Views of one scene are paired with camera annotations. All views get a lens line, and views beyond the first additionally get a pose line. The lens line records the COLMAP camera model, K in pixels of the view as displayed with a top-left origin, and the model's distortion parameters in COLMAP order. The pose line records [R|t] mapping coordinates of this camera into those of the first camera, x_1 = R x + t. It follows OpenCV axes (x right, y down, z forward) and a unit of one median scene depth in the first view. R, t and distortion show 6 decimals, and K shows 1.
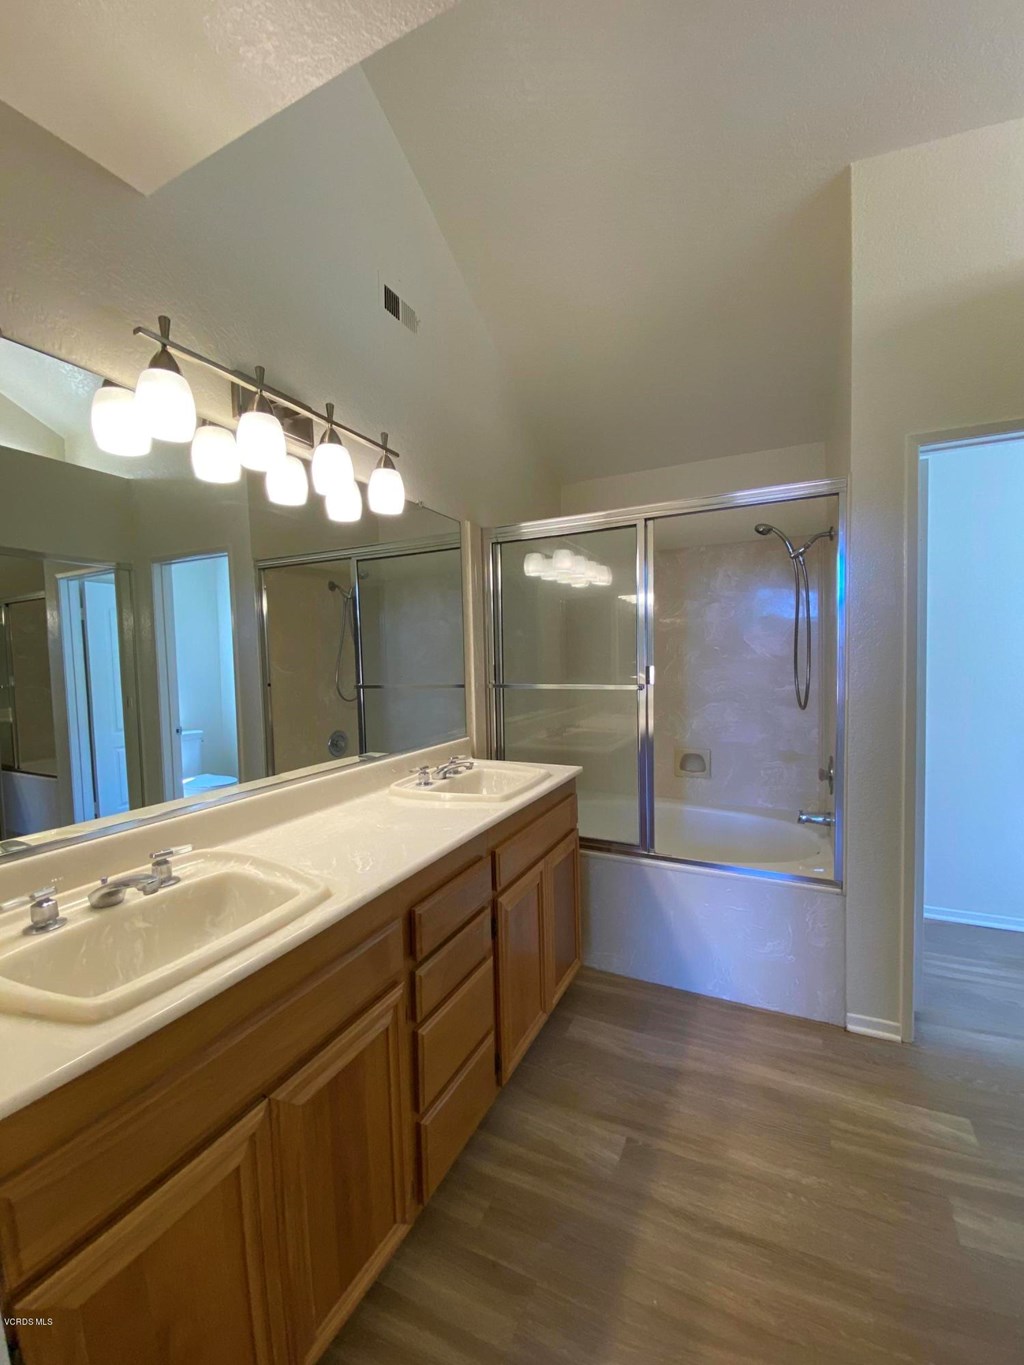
lens RADIAL K [[556.2, 0, 512.0], [0, 556.2, 682.5], [0, 0, 1]] dist [0.019472, -0.020141]
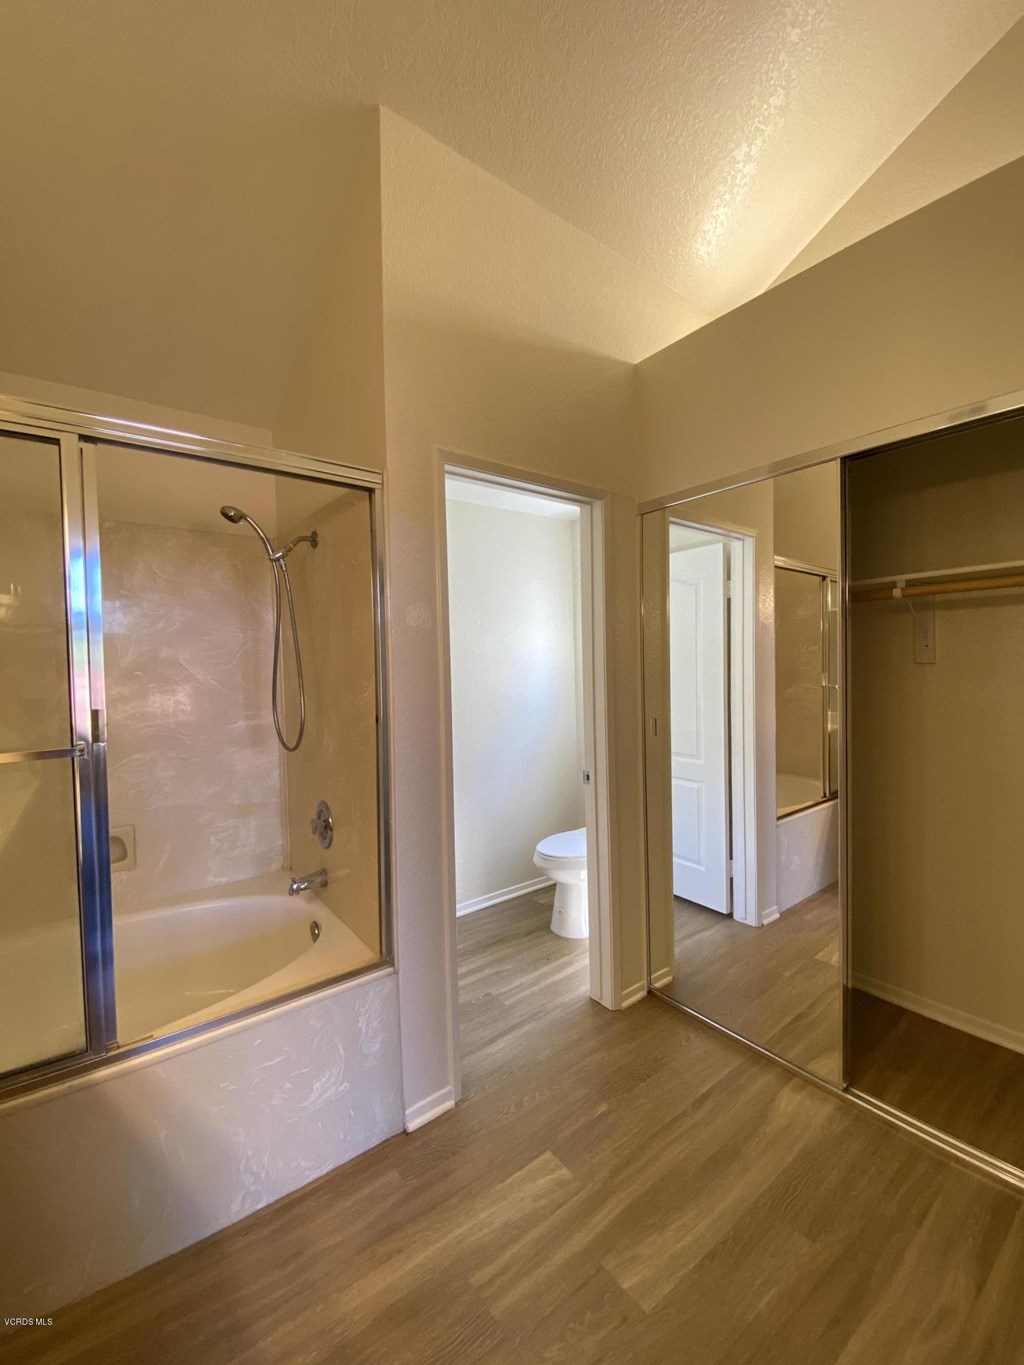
lens RADIAL K [[560.5, 0, 512.0], [0, 560.5, 682.5], [0, 0, 1]] dist [0.020994, -0.020585]
pose [[0.443509, -0.018096, 0.896087, -0.068467], [0.049637, 0.998758, -0.004398, -0.036051], [-0.894894, 0.046430, 0.443857, 0.413609]]
